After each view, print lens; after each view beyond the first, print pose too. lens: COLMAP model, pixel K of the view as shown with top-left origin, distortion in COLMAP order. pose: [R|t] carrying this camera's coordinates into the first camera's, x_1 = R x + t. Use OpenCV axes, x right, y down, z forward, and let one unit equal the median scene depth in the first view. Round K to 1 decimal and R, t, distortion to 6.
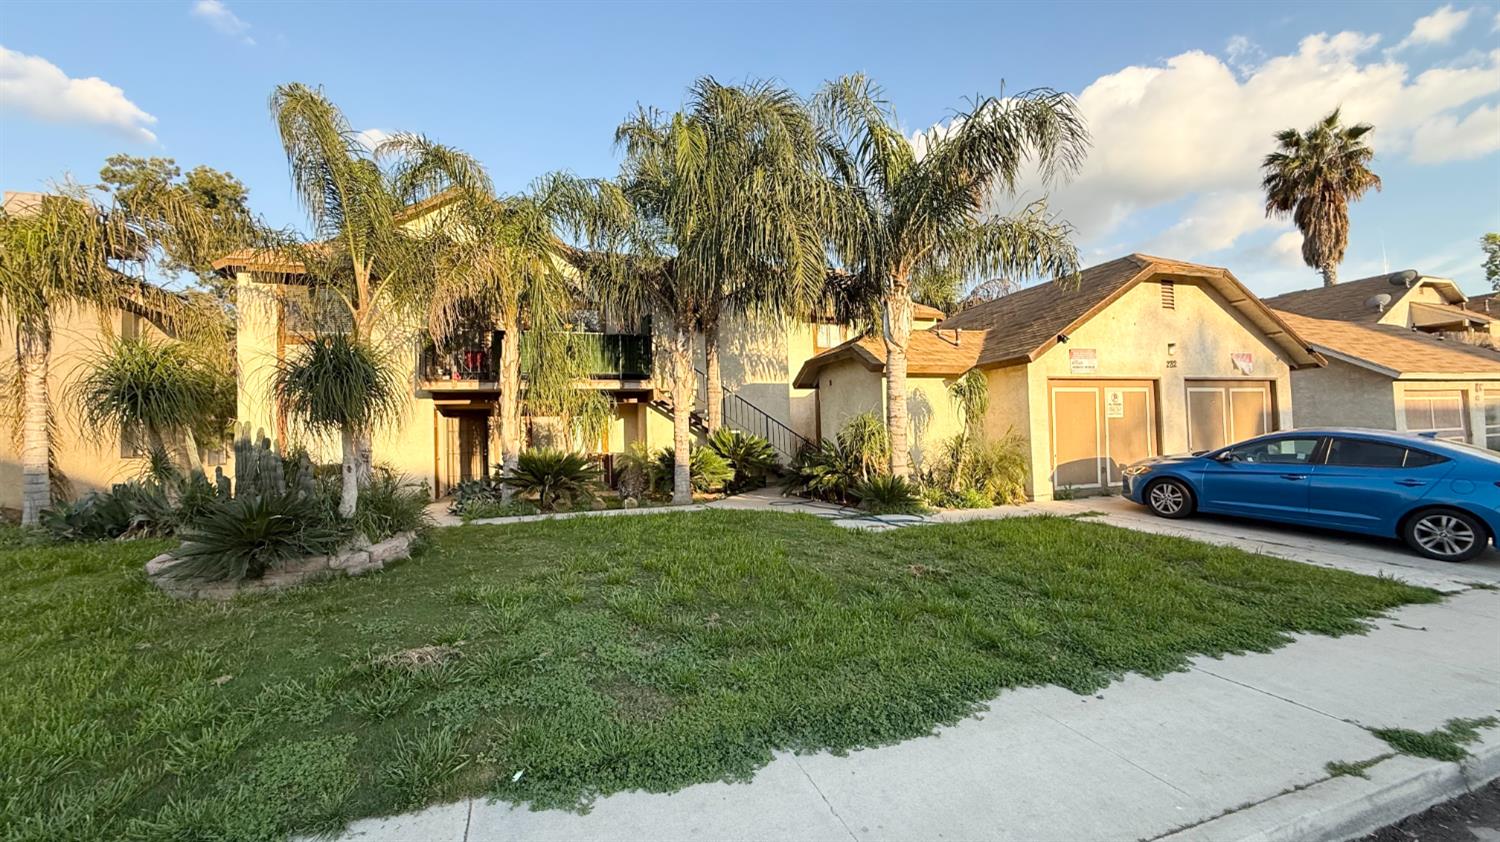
lens RADIAL K [[594.4, 0, 728.2], [0, 594.4, 423.9], [0, 0, 1]] dist [0.000620, 0.000071]
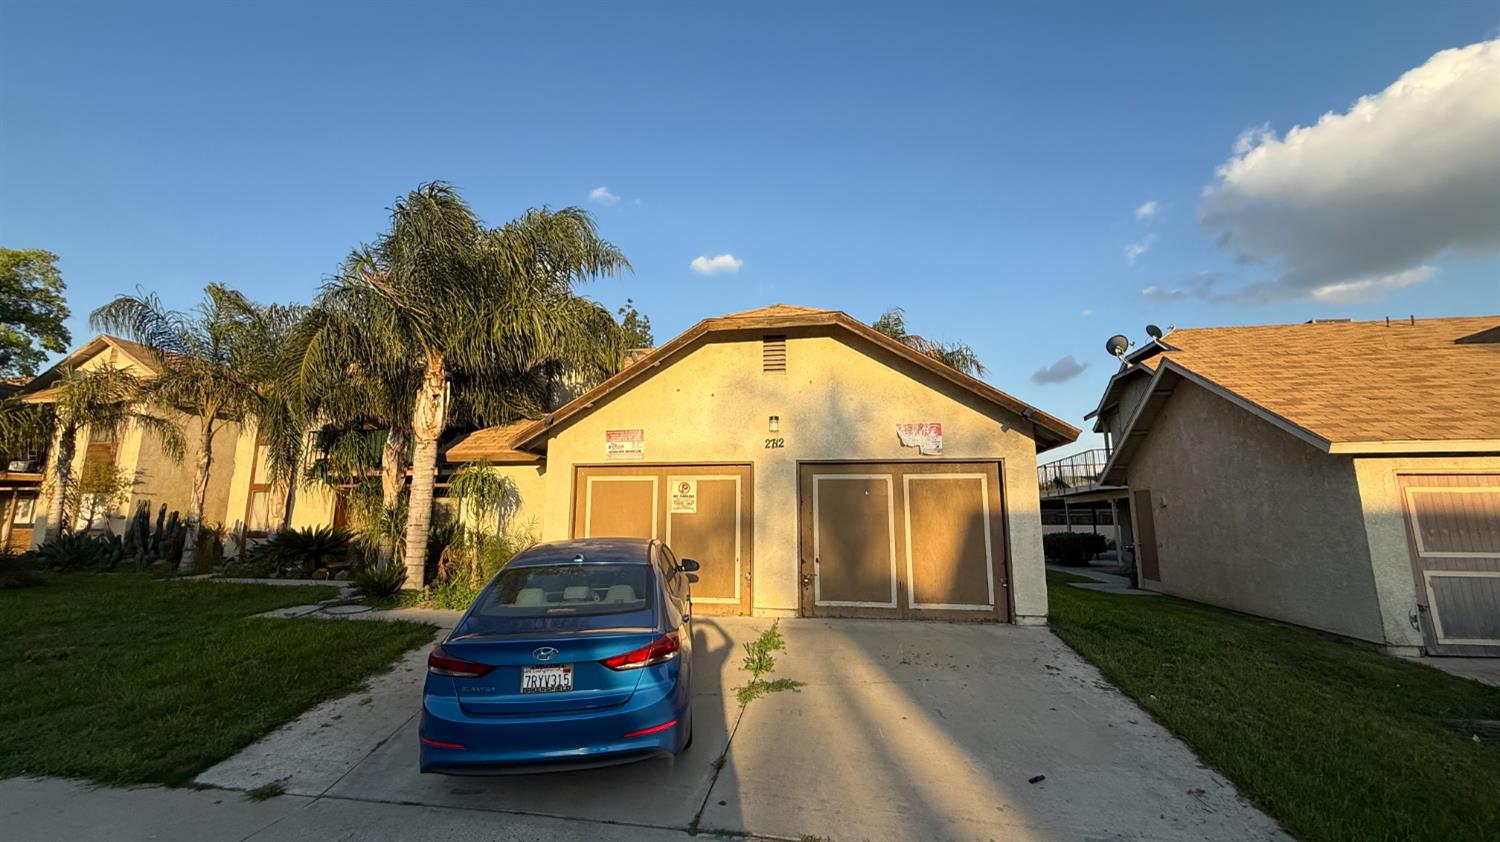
lens RADIAL K [[594.4, 0, 728.2], [0, 594.4, 423.9], [0, 0, 1]] dist [0.000620, 0.000071]
pose [[0.869798, -0.044377, -0.491408, 1.065548], [-0.018447, 0.992326, -0.122266, -0.032298], [0.493062, 0.115412, 0.862305, 0.317781]]
